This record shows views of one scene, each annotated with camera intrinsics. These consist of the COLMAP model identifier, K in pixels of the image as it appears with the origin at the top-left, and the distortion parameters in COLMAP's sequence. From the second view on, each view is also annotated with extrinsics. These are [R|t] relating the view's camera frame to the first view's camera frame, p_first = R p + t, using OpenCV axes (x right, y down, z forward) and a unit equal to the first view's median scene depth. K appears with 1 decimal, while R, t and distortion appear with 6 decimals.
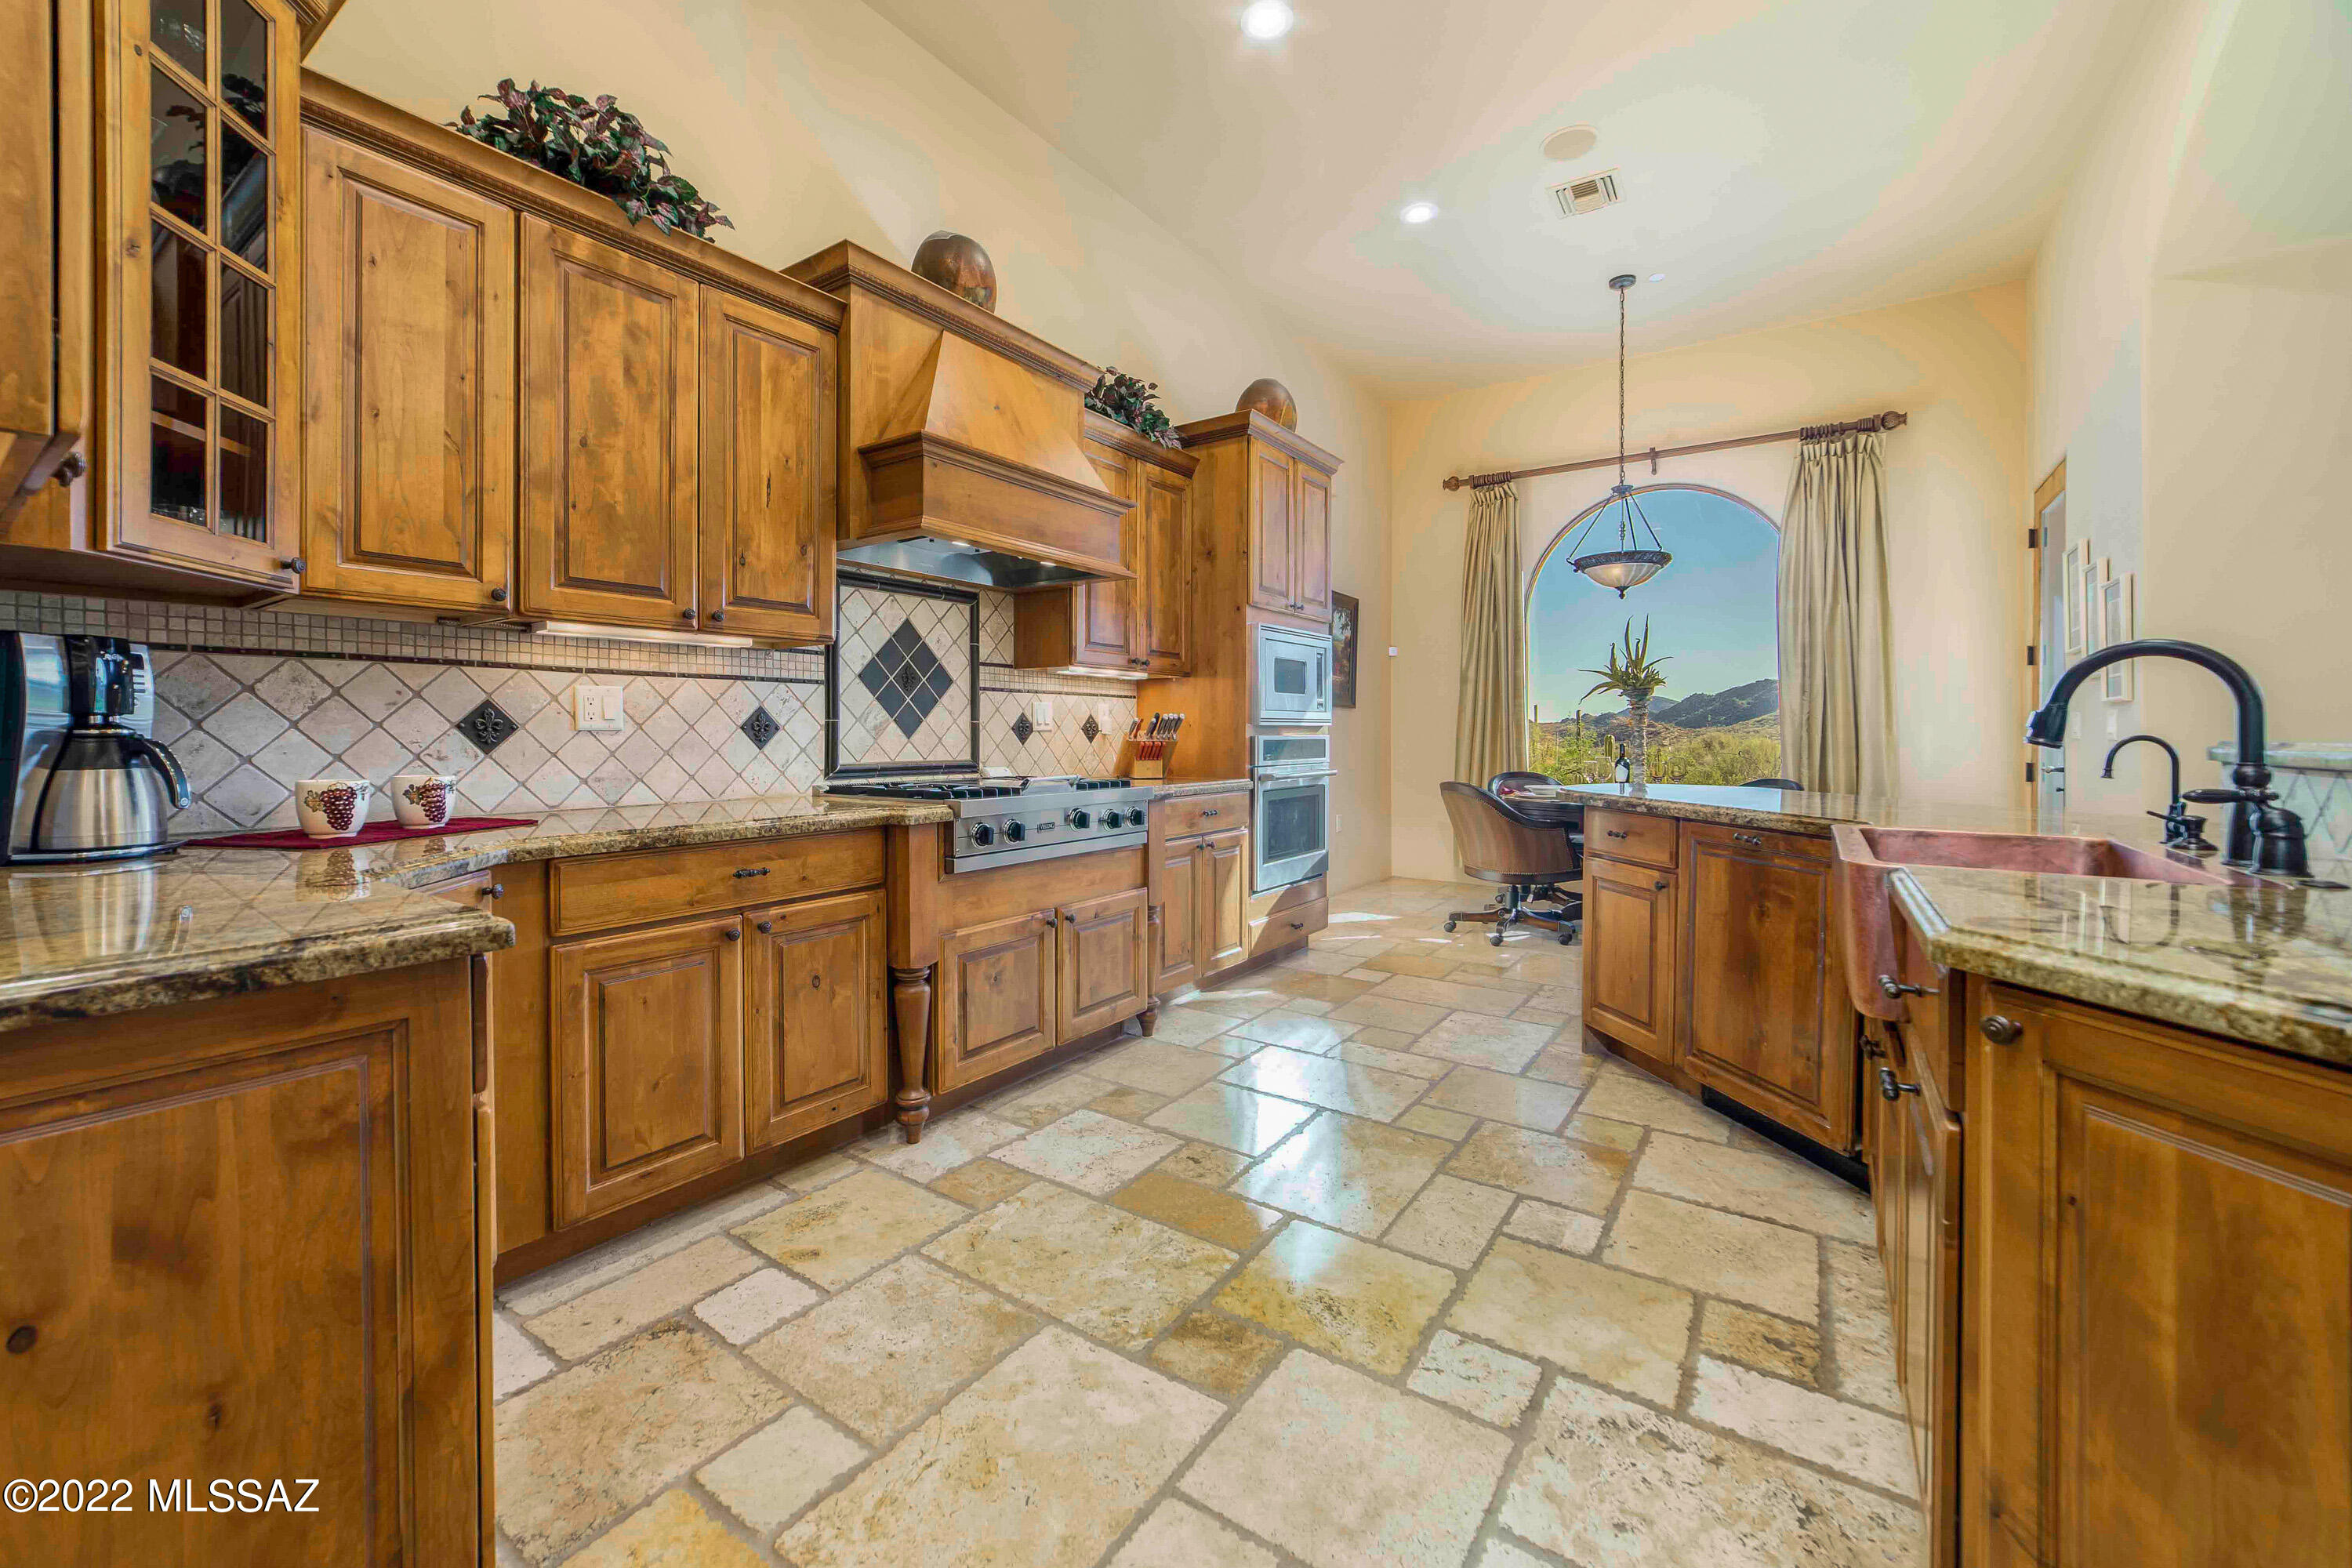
lens RADIAL K [[928.0, 0, 1156.4], [0, 928.0, 738.1], [0, 0, 1]] dist [-0.018872, 0.006783]
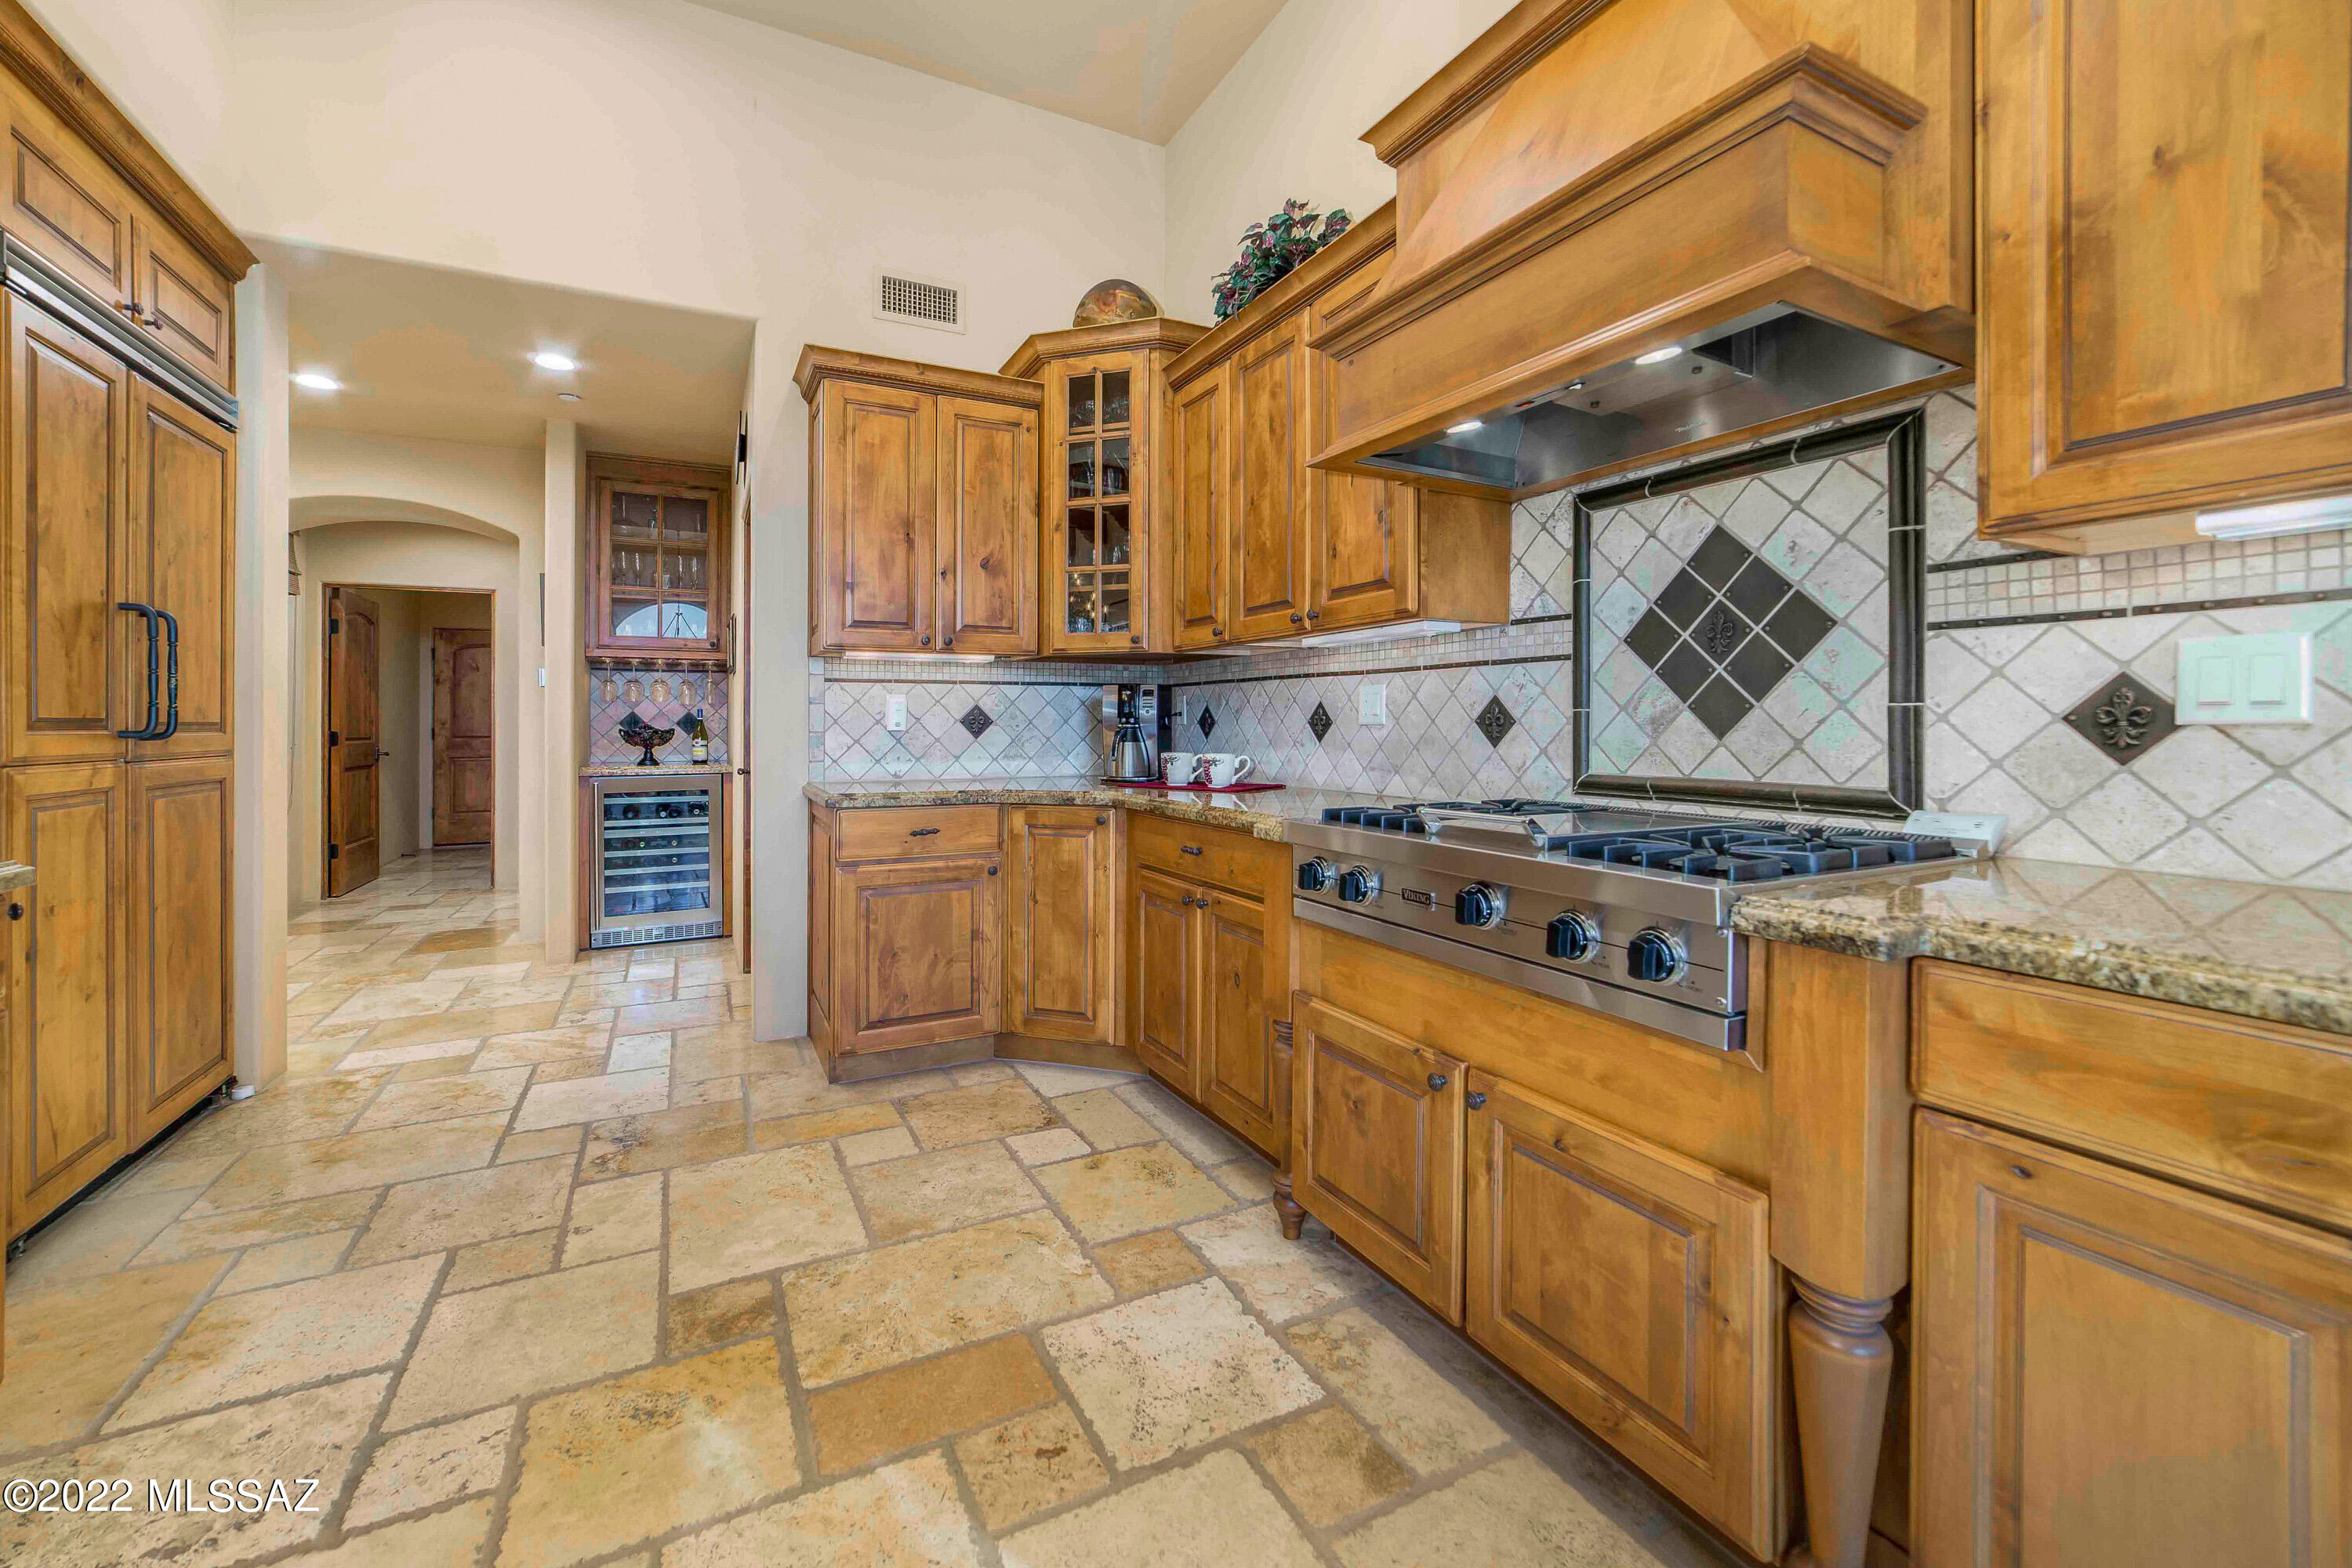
lens RADIAL K [[952.2, 0, 1172.0], [0, 952.2, 722.7], [0, 0, 1]] dist [-0.021975, 0.007312]
pose [[-0.462547, -0.002189, -0.886592, 0.558584], [-0.006415, 0.999979, 0.000877, -0.011124], [0.886572, 0.006093, -0.462551, 1.391105]]
